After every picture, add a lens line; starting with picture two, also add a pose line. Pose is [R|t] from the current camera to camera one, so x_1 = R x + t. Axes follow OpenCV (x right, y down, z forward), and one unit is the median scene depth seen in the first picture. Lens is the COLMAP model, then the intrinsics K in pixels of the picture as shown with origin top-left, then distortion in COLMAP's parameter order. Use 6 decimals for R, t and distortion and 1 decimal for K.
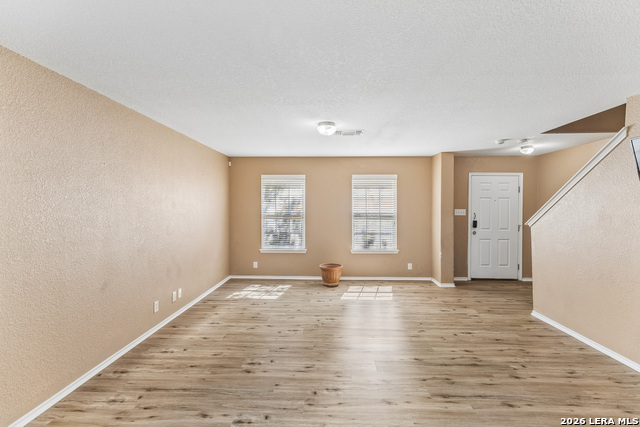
lens RADIAL K [[290.2, 0, 320.1], [0, 290.2, 211.2], [0, 0, 1]] dist [0.002657, -0.000420]
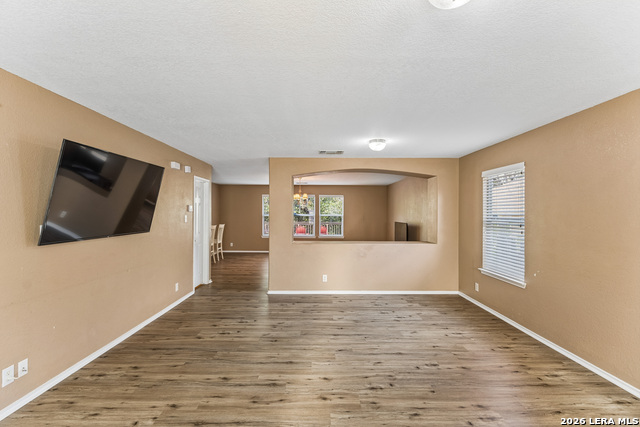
lens RADIAL K [[290.2, 0, 319.5], [0, 290.2, 212.4], [0, 0, 1]] dist [0.002657, -0.000420]
pose [[-0.998770, -0.002908, -0.049489, 0.177067], [-0.003428, 0.999940, 0.010420, -0.015475], [0.049456, 0.010577, -0.998720, 1.196322]]
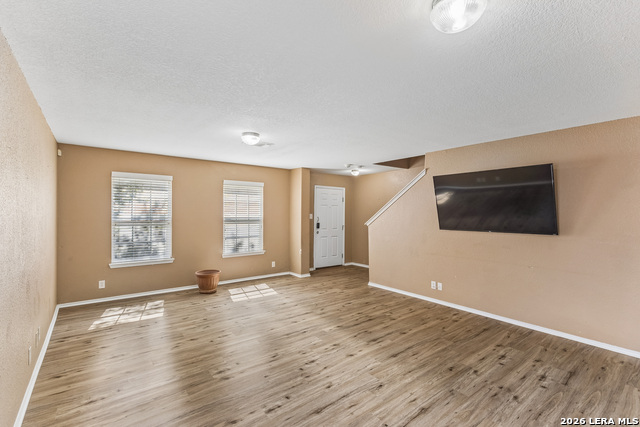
lens RADIAL K [[290.2, 0, 317.9], [0, 290.2, 213.0], [0, 0, 1]] dist [0.002657, -0.000420]
pose [[0.767538, 0.001771, 0.641000, -0.422779], [0.003749, 0.999967, -0.007252, -0.002341], [-0.640992, 0.007969, 0.767506, 0.023073]]
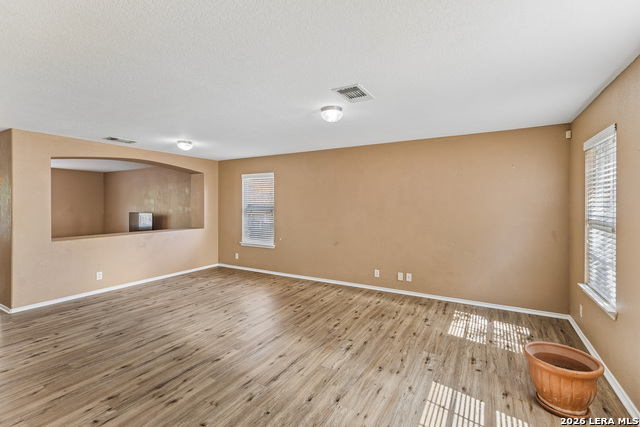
lens RADIAL K [[290.2, 0, 322.0], [0, 290.2, 211.2], [0, 0, 1]] dist [0.002657, -0.000420]
pose [[-0.458574, 0.023165, -0.888354, 0.728372], [-0.013738, 0.999356, 0.033151, -0.020399], [0.888550, 0.027406, -0.457960, 1.236740]]
